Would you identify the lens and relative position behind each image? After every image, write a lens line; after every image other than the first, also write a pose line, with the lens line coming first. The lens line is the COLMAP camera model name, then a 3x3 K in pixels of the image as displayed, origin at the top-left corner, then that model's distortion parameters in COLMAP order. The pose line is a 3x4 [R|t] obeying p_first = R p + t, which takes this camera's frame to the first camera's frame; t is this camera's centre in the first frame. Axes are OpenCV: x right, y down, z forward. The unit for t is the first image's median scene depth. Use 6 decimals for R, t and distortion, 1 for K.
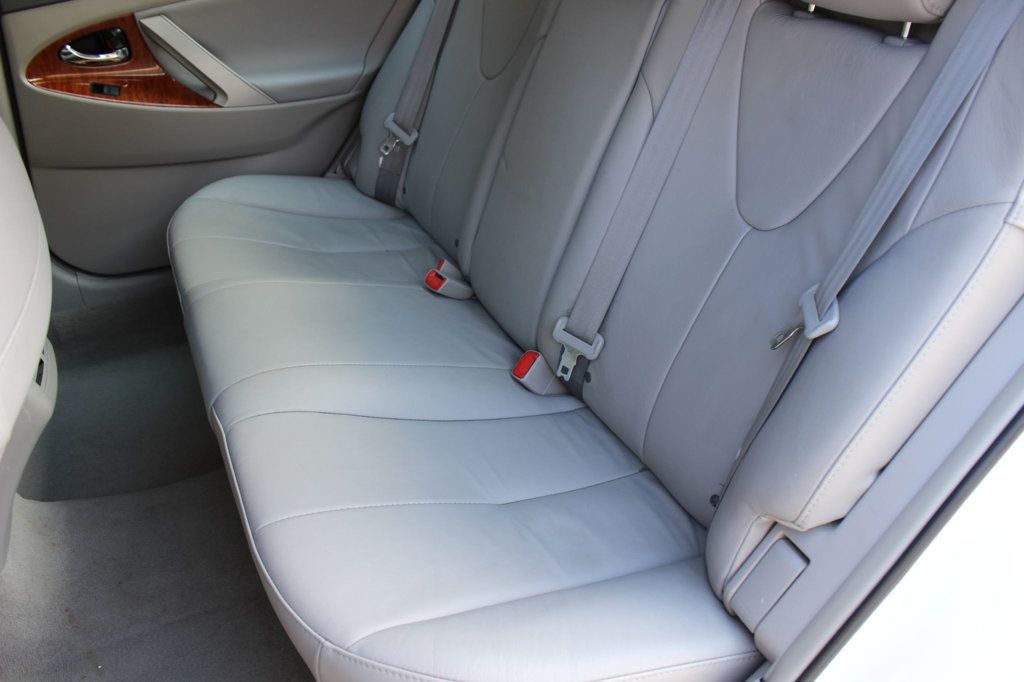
lens RADIAL K [[855.3, 0, 520.5], [0, 855.3, 342.2], [0, 0, 1]] dist [-0.159391, 0.137916]
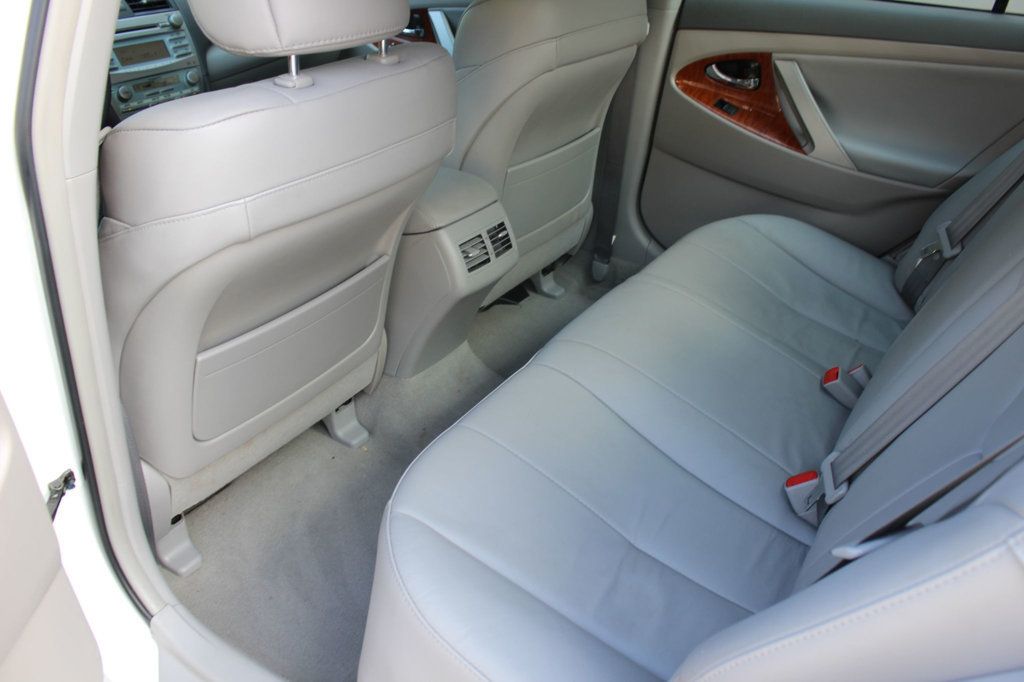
lens RADIAL K [[855.3, 0, 520.5], [0, 855.3, 342.2], [0, 0, 1]] dist [-0.159391, 0.137916]
pose [[0.530577, 0.452670, -0.716644, 0.344524], [-0.487849, 0.854473, 0.178545, -0.092794], [0.693175, 0.254882, 0.674198, 0.082086]]
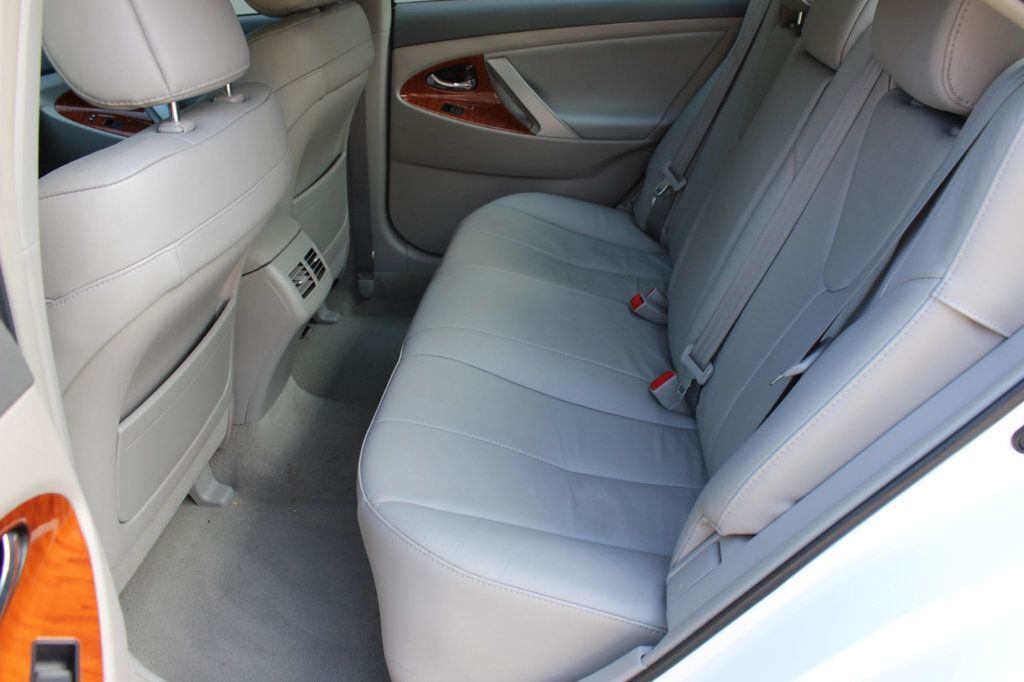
lens RADIAL K [[855.3, 0, 520.5], [0, 855.3, 342.2], [0, 0, 1]] dist [-0.159391, 0.137916]
pose [[0.858650, 0.223992, -0.461028, 0.278021], [-0.254340, 0.967107, -0.003828, 0.022734], [0.445006, 0.120545, 0.887377, -0.081374]]
